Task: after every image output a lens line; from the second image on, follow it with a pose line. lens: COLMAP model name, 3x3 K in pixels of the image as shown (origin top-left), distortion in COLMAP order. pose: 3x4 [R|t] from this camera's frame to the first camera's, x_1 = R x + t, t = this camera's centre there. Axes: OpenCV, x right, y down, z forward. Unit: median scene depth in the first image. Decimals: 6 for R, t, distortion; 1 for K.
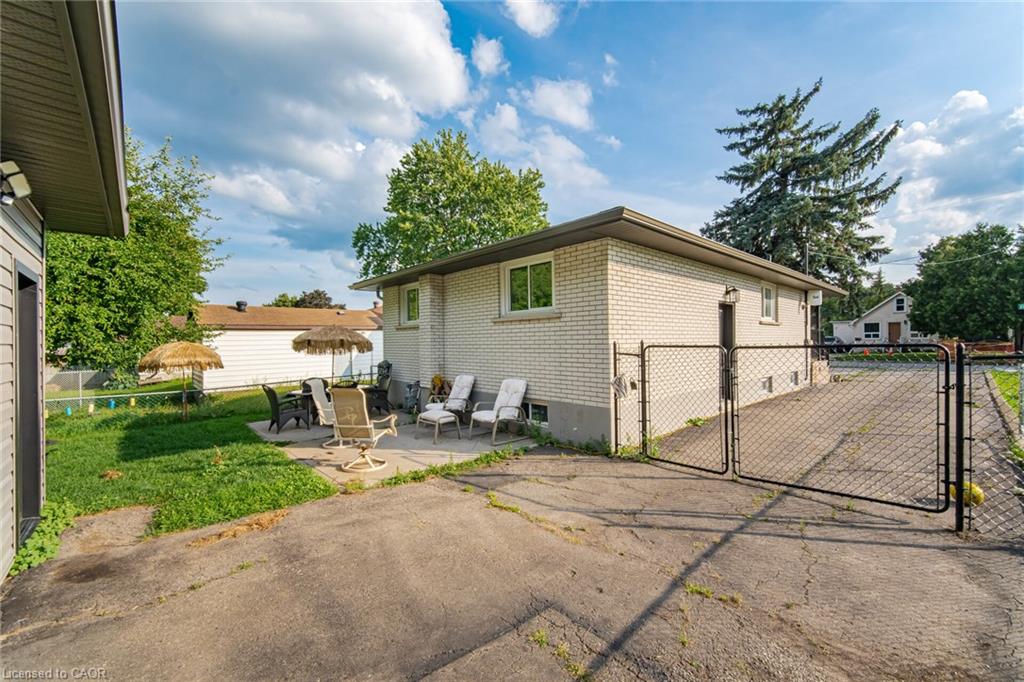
lens RADIAL K [[408.2, 0, 507.2], [0, 408.2, 342.3], [0, 0, 1]] dist [-0.004066, 0.001044]
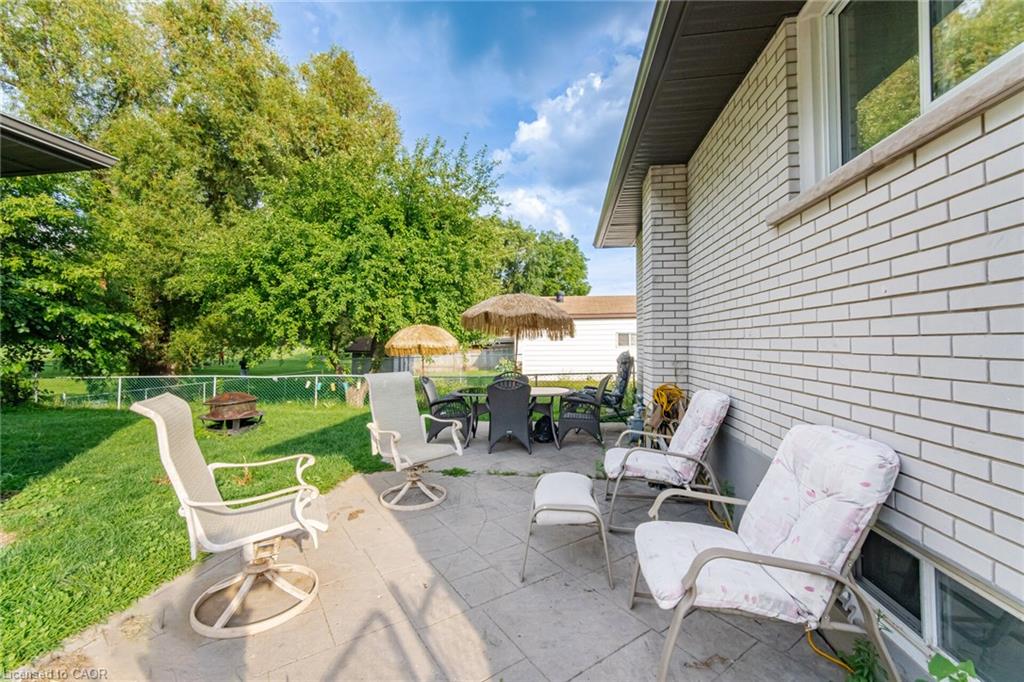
lens RADIAL K [[408.2, 0, 503.5], [0, 408.2, 336.5], [0, 0, 1]] dist [-0.004066, 0.001044]
pose [[0.629419, -0.003106, -0.777060, 0.122836], [-0.002430, 0.999979, -0.005965, 0.057275], [0.777062, 0.005643, 0.629398, 1.068502]]
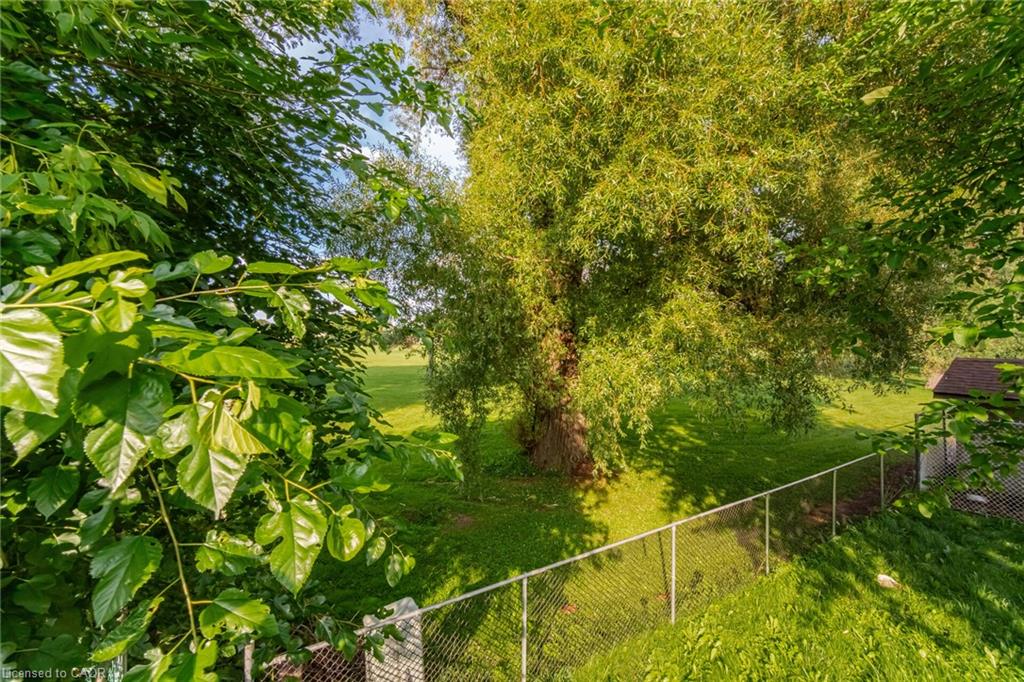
lens RADIAL K [[408.2, 0, 512.8], [0, 408.2, 346.9], [0, 0, 1]] dist [-0.004066, 0.001044]
pose [[-0.147817, 0.006111, -0.988996, -2.612838], [-0.002662, 0.999975, 0.006576, -0.015829], [0.989011, 0.003605, -0.147797, 1.026624]]
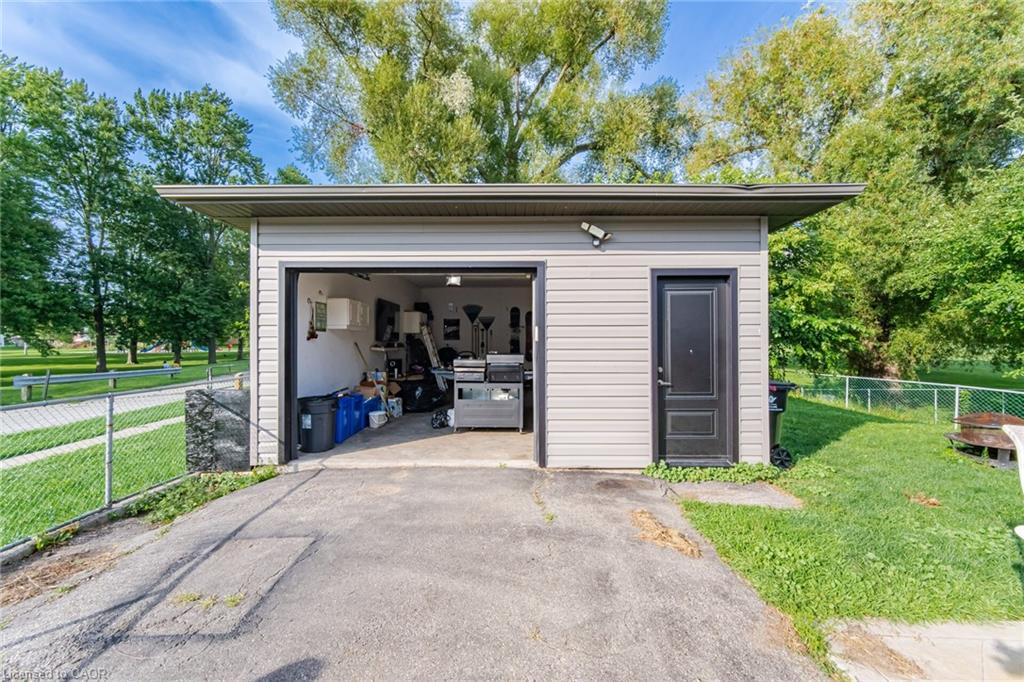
lens RADIAL K [[408.2, 0, 505.8], [0, 408.2, 336.8], [0, 0, 1]] dist [-0.004066, 0.001044]
pose [[-0.679856, 0.005999, -0.733321, 0.166477], [0.010295, 0.999946, -0.001365, 0.024955], [0.733273, -0.008478, -0.679881, 1.008967]]
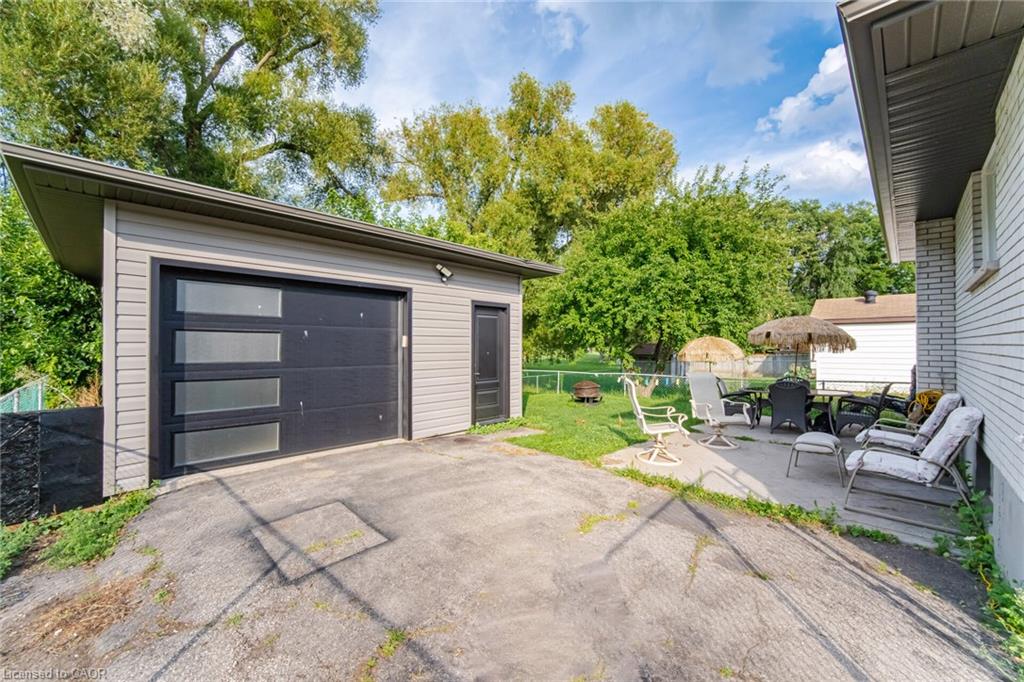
lens RADIAL K [[408.2, 0, 506.0], [0, 408.2, 338.9], [0, 0, 1]] dist [-0.004066, 0.001044]
pose [[0.058484, -0.004510, -0.998278, 0.708126], [0.000600, 0.999990, -0.004482, 0.016454], [0.998288, -0.000337, 0.058486, 0.653785]]
